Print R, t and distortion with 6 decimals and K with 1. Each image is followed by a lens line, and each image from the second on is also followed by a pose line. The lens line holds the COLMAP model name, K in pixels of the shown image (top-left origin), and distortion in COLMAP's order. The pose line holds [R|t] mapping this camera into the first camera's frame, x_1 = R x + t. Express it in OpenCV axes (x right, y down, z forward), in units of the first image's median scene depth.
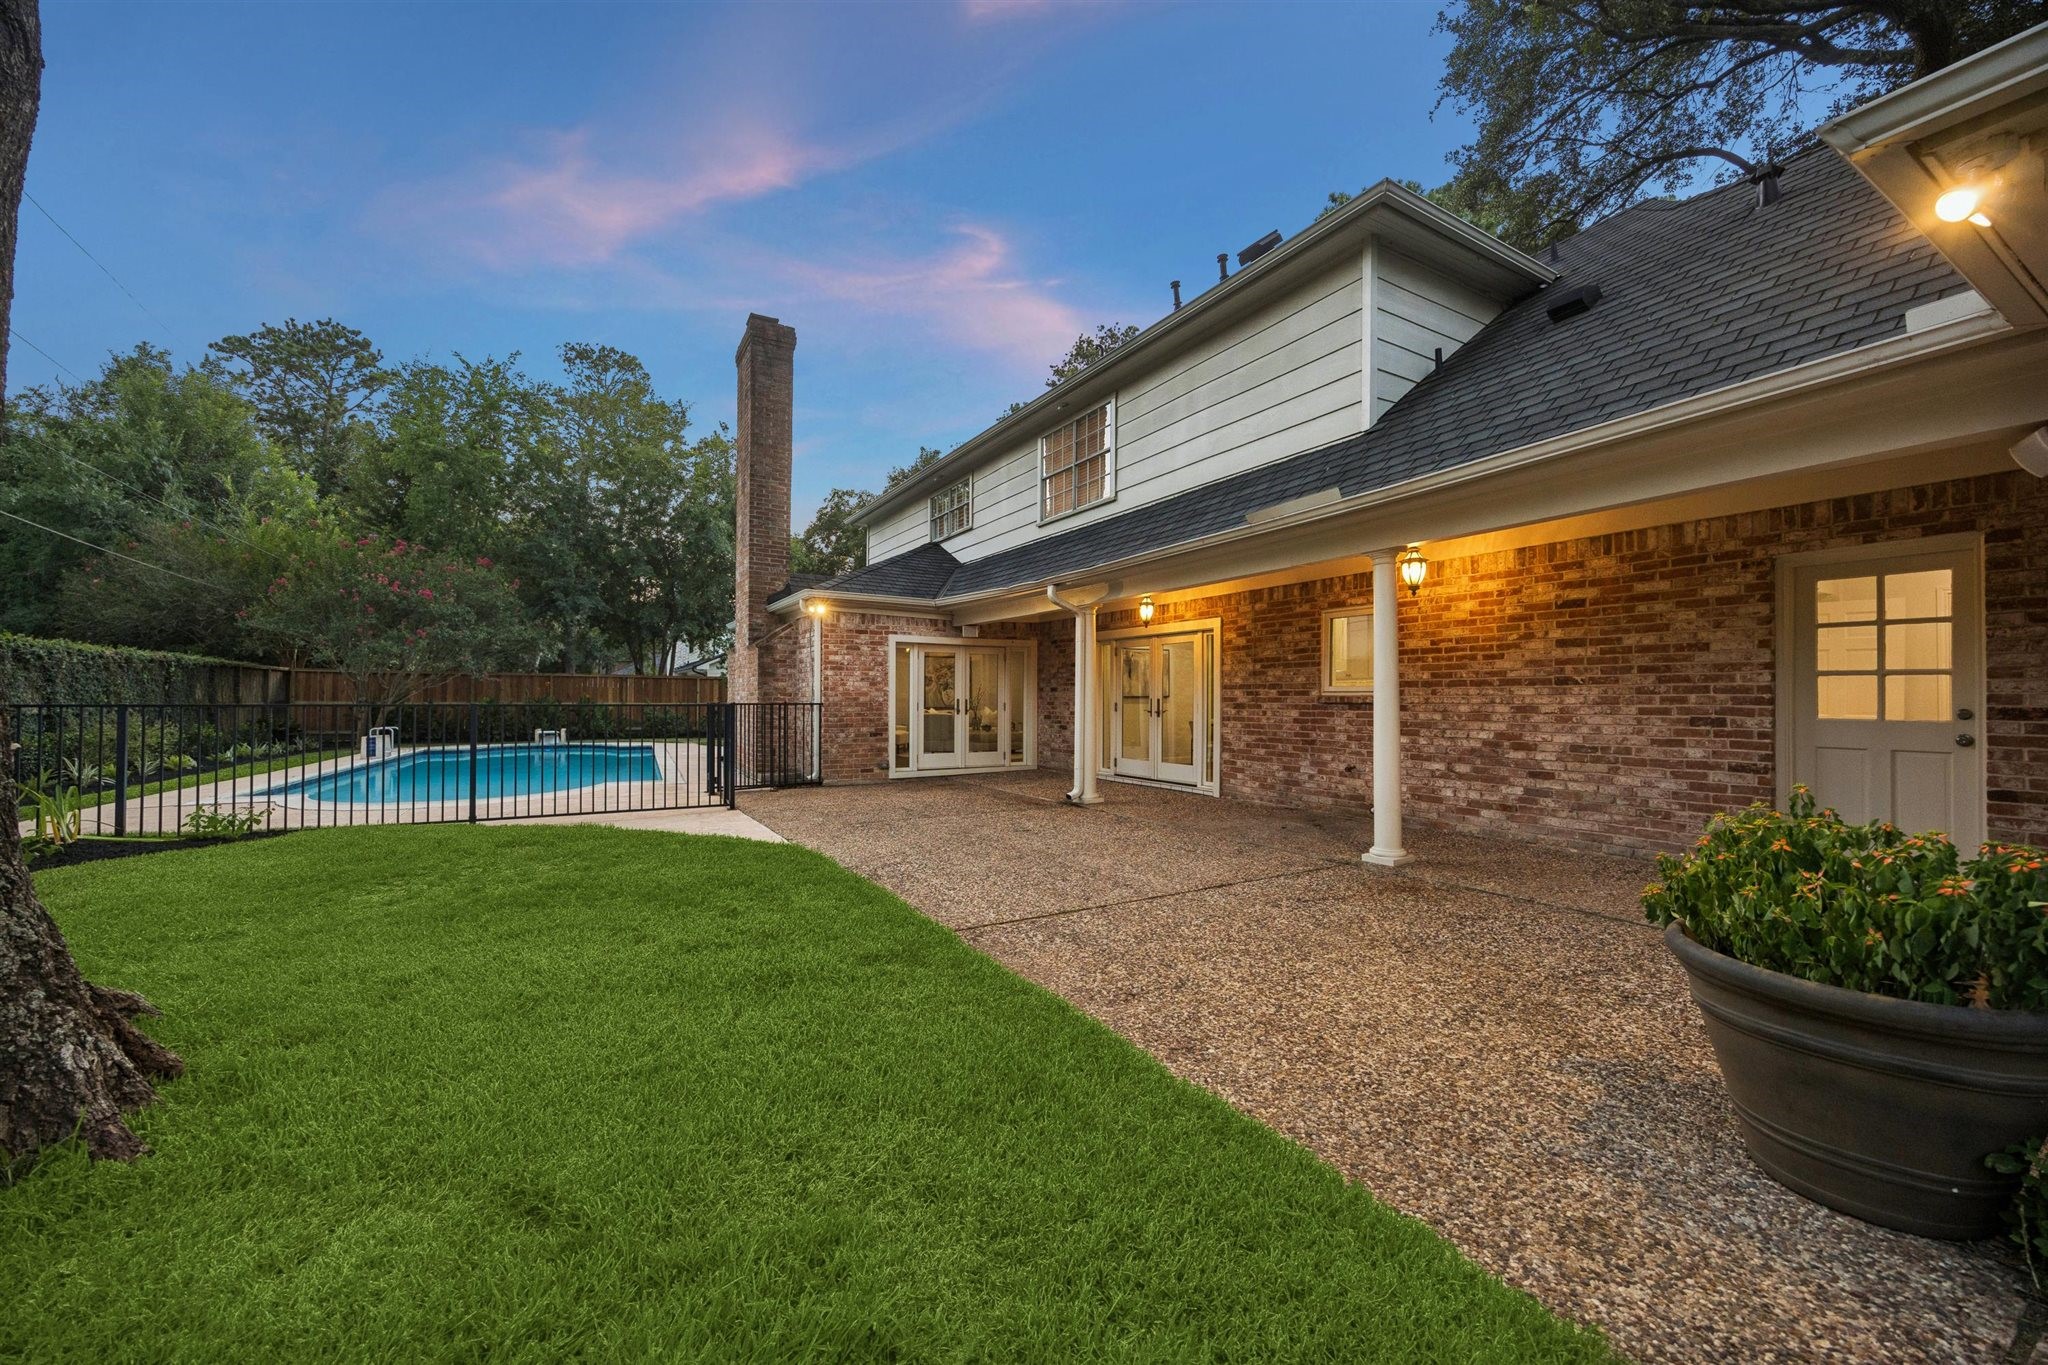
lens RADIAL K [[789.7, 0, 1037.7], [0, 789.7, 688.0], [0, 0, 1]] dist [0.000922, 0.000125]
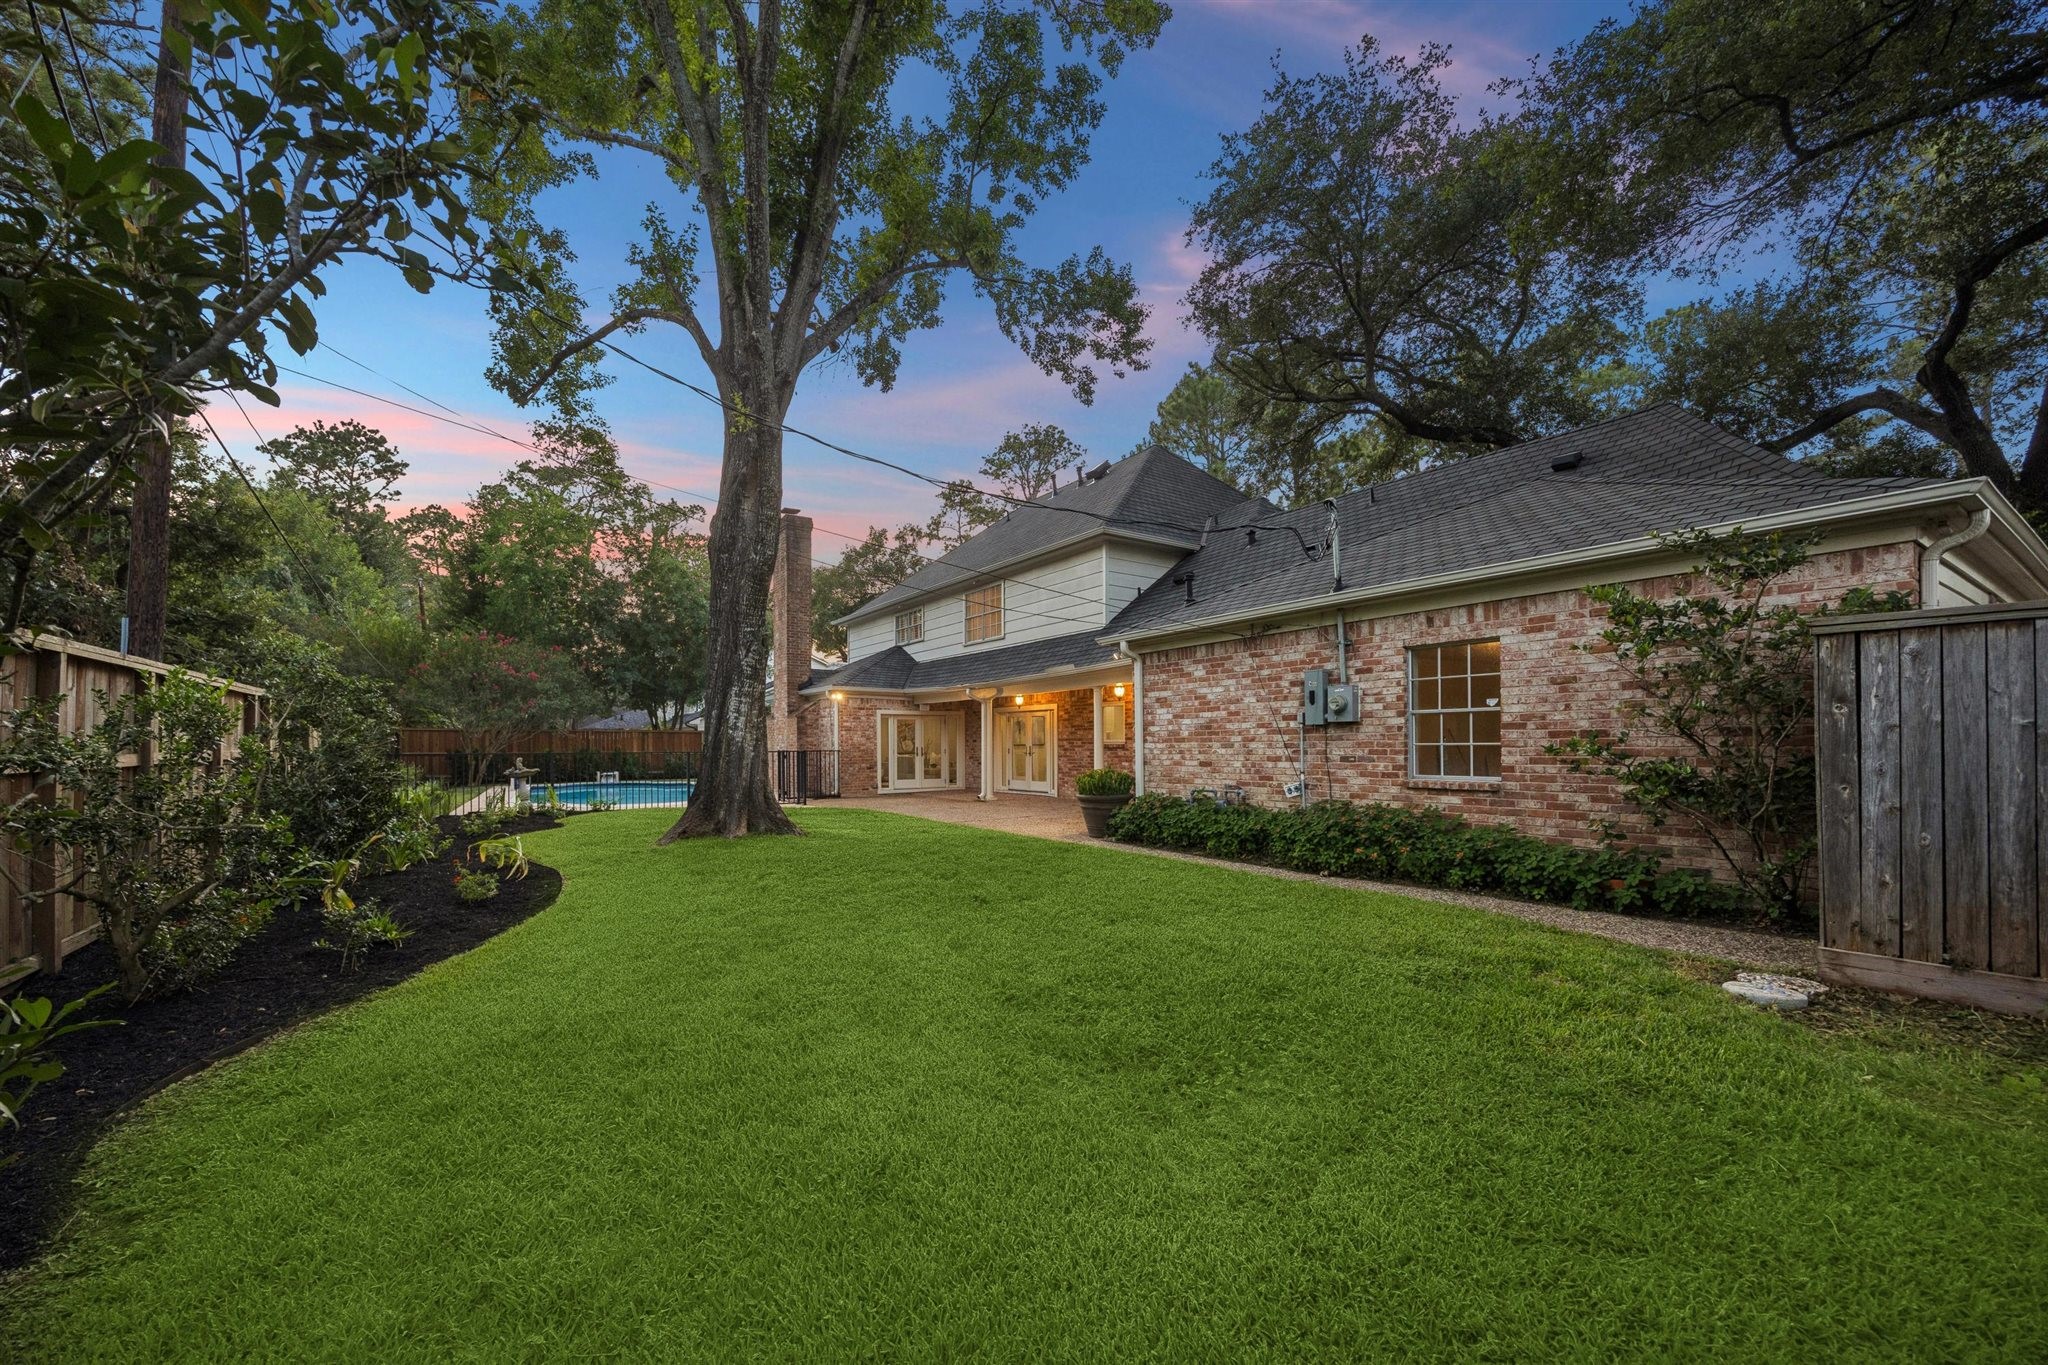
lens RADIAL K [[789.7, 0, 1002.6], [0, 789.7, 750.4], [0, 0, 1]] dist [0.000922, 0.000125]
pose [[0.999532, -0.008899, 0.029262, 0.034184], [0.008323, 0.999770, 0.019747, -0.011568], [-0.029431, -0.019494, 0.999377, -0.734579]]
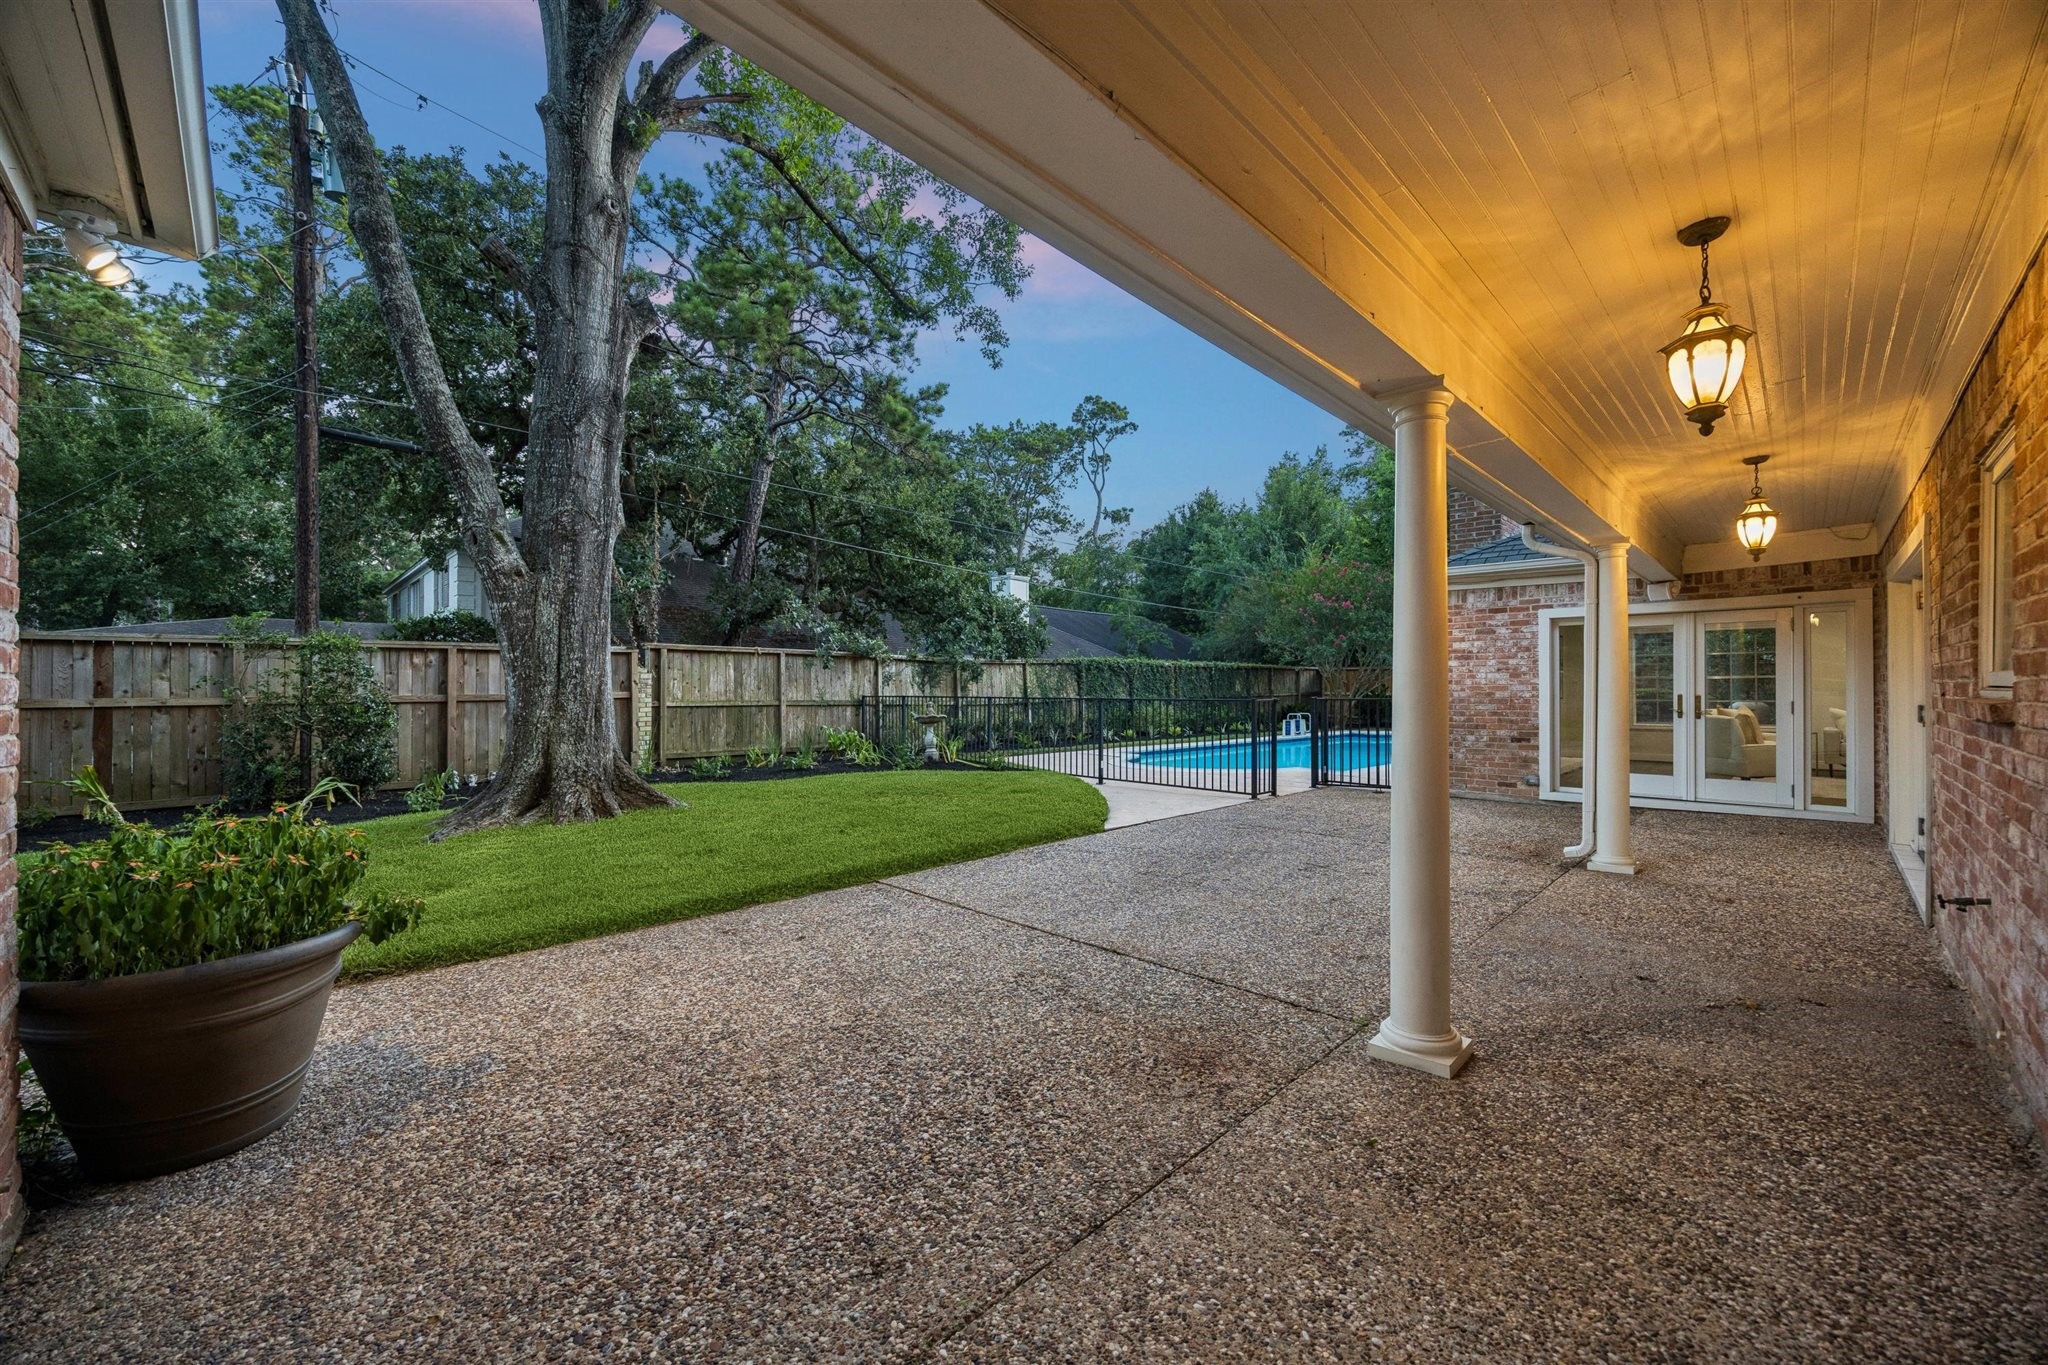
lens RADIAL K [[789.7, 0, 1029.2], [0, 789.7, 688.6], [0, 0, 1]] dist [0.000922, 0.000125]
pose [[0.231567, -0.002006, -0.972817, 0.445552], [0.018528, 0.999826, 0.002349, -0.002606], [0.972642, -0.018569, 0.231564, 0.350065]]
